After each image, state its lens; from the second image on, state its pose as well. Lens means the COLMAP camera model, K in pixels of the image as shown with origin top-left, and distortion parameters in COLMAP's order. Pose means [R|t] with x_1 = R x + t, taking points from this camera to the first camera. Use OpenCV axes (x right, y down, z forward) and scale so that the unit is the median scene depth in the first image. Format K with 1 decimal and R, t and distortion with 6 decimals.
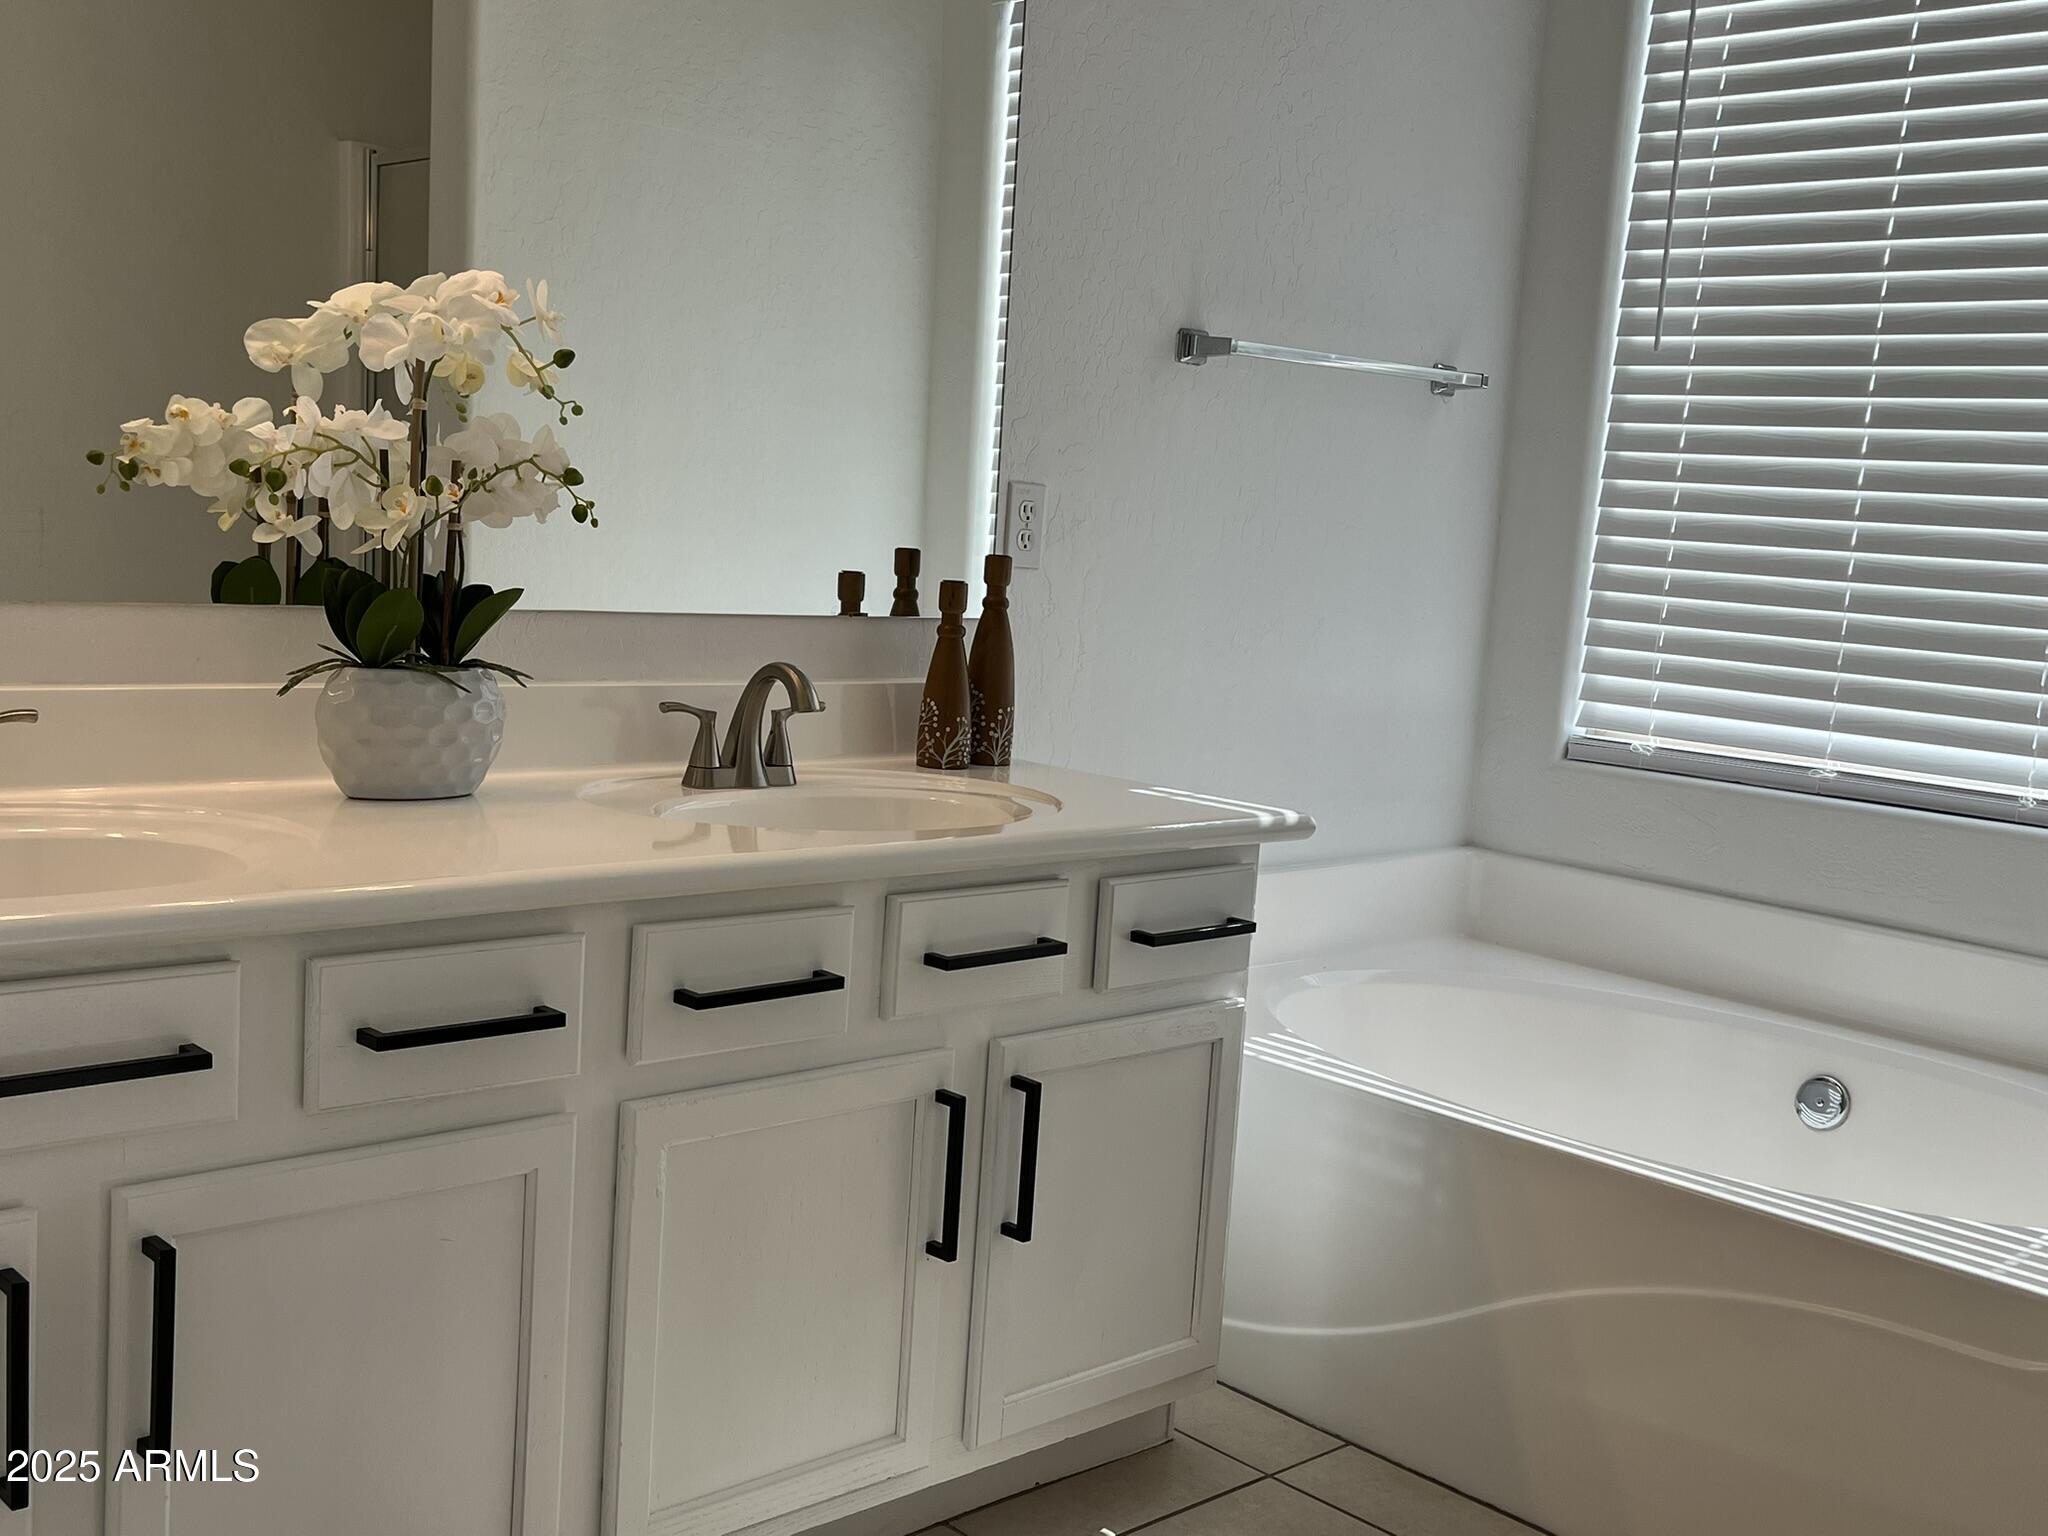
lens RADIAL K [[2146.9, 0, 1024.0], [0, 2146.9, 768.0], [0, 0, 1]] dist [0.163097, -0.536009]
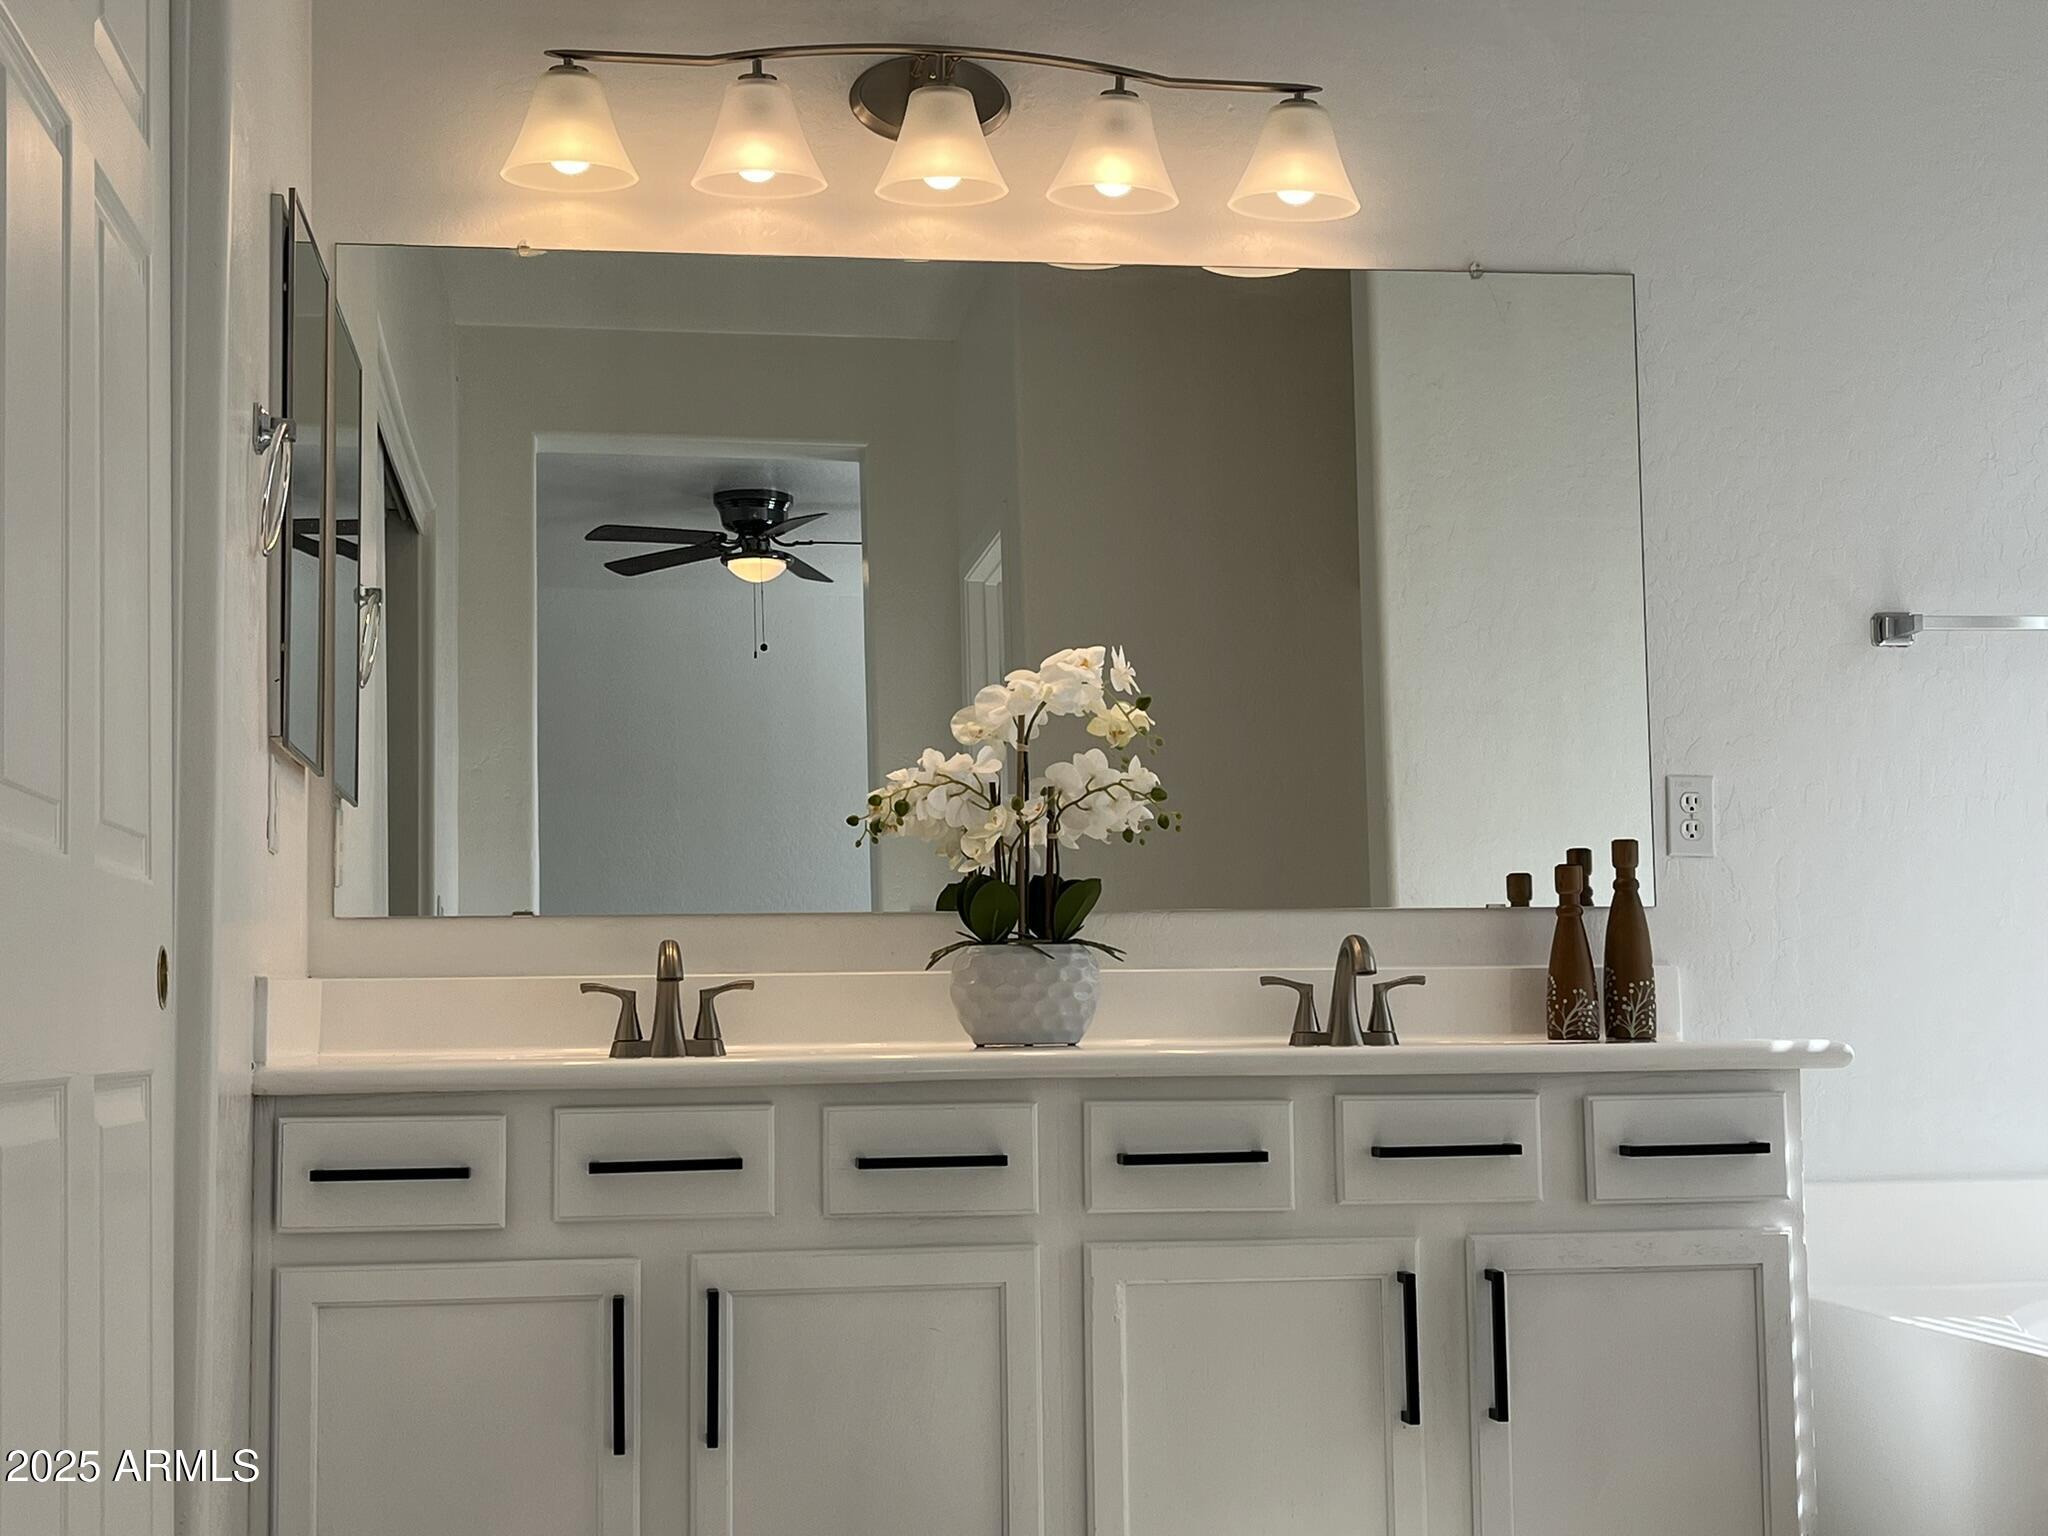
lens RADIAL K [[2769.9, 0, 1024.0], [0, 2769.9, 768.0], [0, 0, 1]] dist [0.113532, -0.021166]
pose [[0.808409, -0.129446, -0.574211, 0.679259], [-0.003645, 0.974400, -0.224793, 0.221077], [0.588610, 0.183818, 0.787242, -0.329562]]
